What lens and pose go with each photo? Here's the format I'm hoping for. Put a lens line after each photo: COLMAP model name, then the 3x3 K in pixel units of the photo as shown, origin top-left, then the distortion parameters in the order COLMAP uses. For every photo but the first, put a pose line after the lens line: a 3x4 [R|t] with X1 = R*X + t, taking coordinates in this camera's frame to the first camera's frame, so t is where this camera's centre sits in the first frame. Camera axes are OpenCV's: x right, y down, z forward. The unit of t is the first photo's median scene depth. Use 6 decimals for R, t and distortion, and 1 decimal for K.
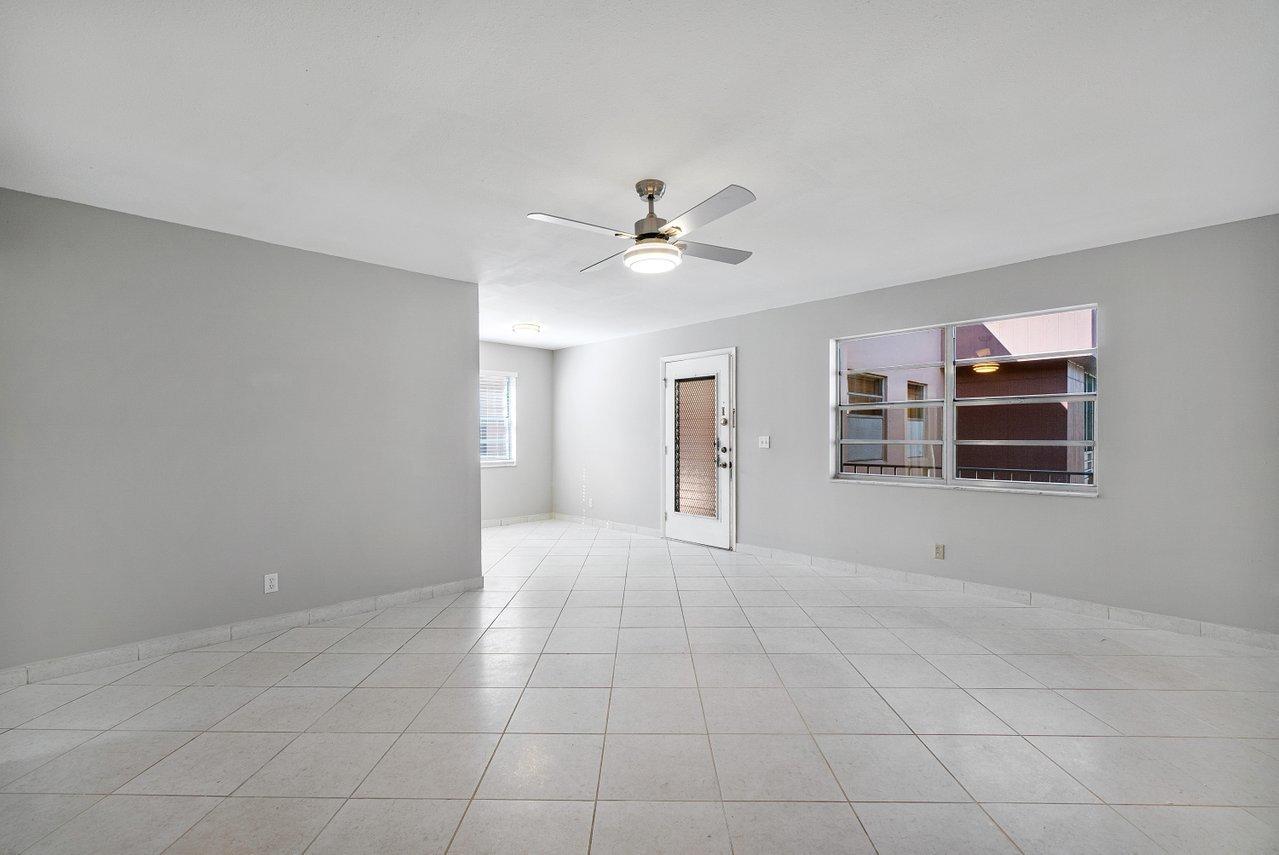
lens RADIAL K [[568.1, 0, 636.9], [0, 568.1, 430.7], [0, 0, 1]] dist [0.000154, 0.000138]
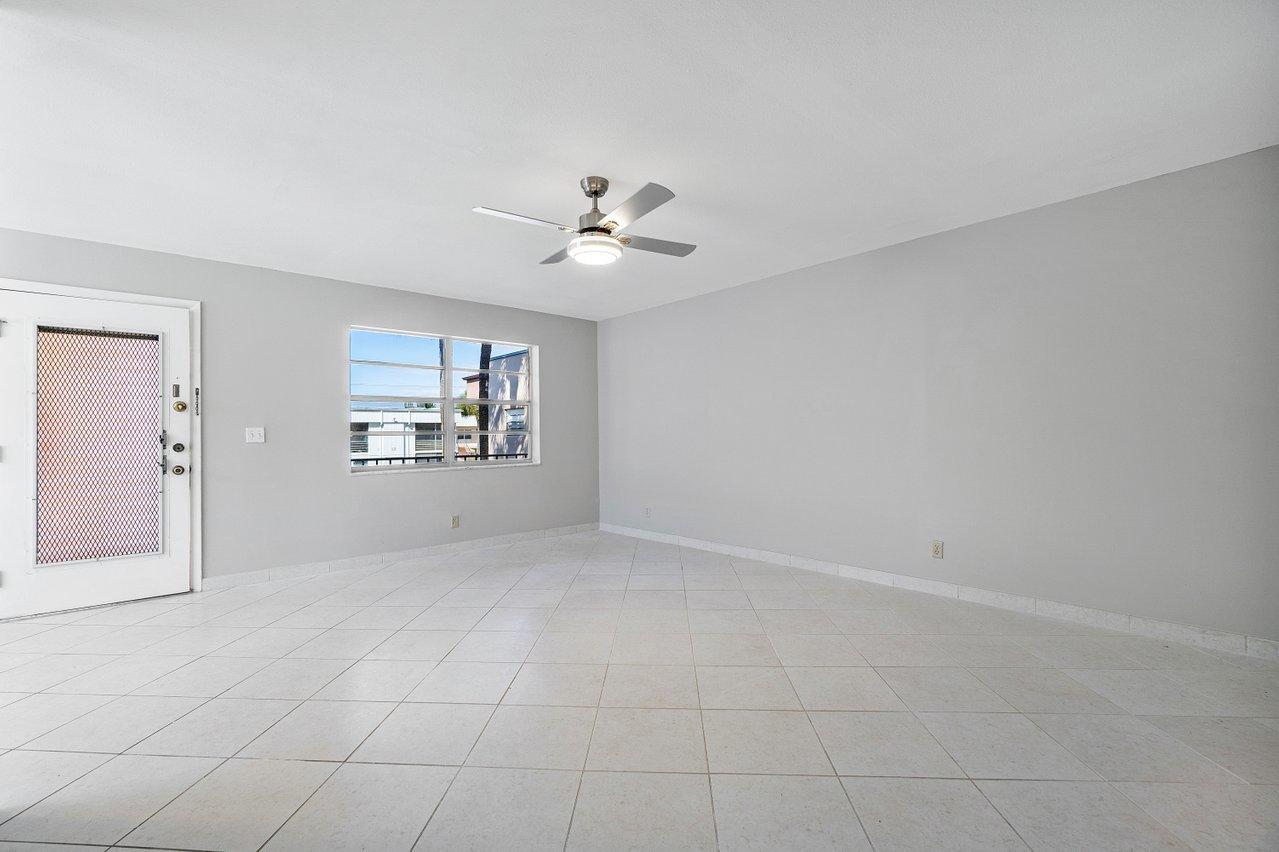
lens RADIAL K [[568.1, 0, 636.9], [0, 568.1, 429.2], [0, 0, 1]] dist [0.000154, 0.000138]
pose [[0.037419, 0.001023, 0.999299, -0.509634], [0.000376, 0.999999, -0.001037, 0.012708], [-0.999300, 0.000415, 0.037419, 0.431530]]
